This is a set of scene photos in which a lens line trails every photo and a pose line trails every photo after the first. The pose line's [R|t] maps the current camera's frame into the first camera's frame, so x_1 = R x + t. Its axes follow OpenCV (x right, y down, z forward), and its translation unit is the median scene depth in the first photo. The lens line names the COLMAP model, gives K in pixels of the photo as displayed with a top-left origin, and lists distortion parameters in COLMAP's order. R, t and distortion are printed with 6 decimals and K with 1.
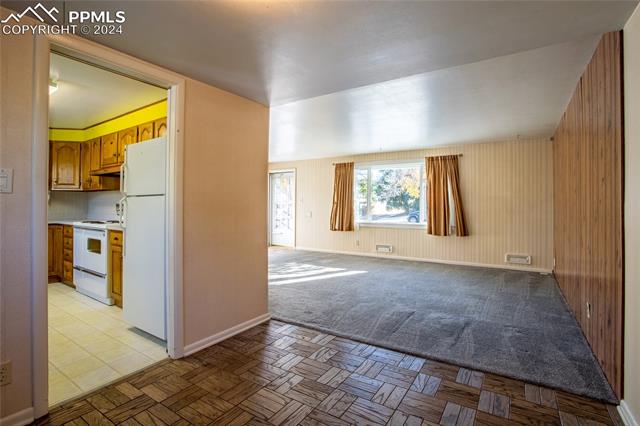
lens RADIAL K [[305.5, 0, 305.4], [0, 305.5, 204.1], [0, 0, 1]] dist [-0.010068, 0.003770]
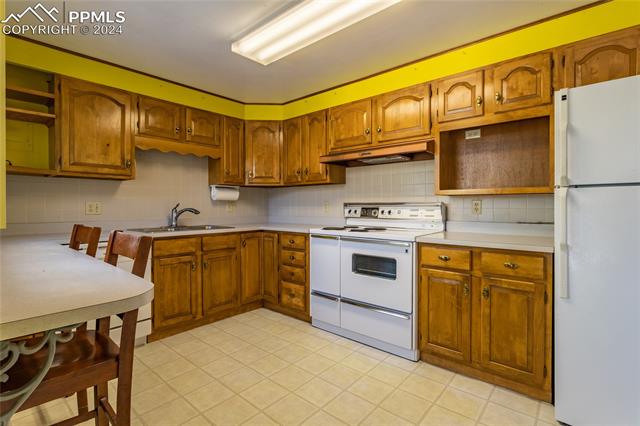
lens RADIAL K [[305.5, 0, 318.6], [0, 305.5, 209.5], [0, 0, 1]] dist [-0.010068, 0.003770]
pose [[0.995070, -0.005061, -0.099051, -0.629295], [0.006859, 0.999818, 0.017825, 0.001784], [0.098942, -0.018416, 0.994923, 0.281648]]
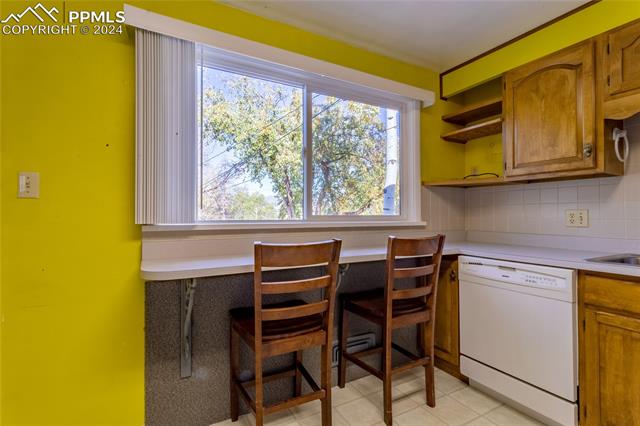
lens RADIAL K [[305.5, 0, 315.3], [0, 305.5, 209.9], [0, 0, 1]] dist [-0.010068, 0.003770]
pose [[-0.435380, -0.018815, -0.900050, -0.561526], [0.002725, 0.999749, -0.022217, 0.003650], [0.900242, -0.012125, -0.435220, 0.706095]]
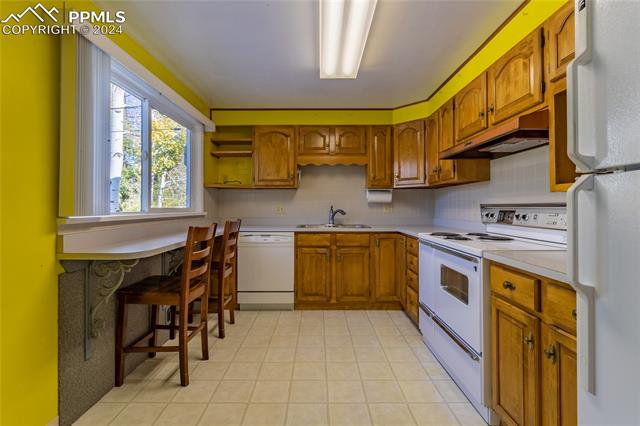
lens RADIAL K [[305.5, 0, 319.6], [0, 305.5, 204.1], [0, 0, 1]] dist [-0.010068, 0.003770]
pose [[0.581886, -0.013398, -0.813160, -0.334521], [0.007816, 0.999910, -0.010883, 0.003073], [0.813233, -0.000023, 0.581938, 0.422122]]
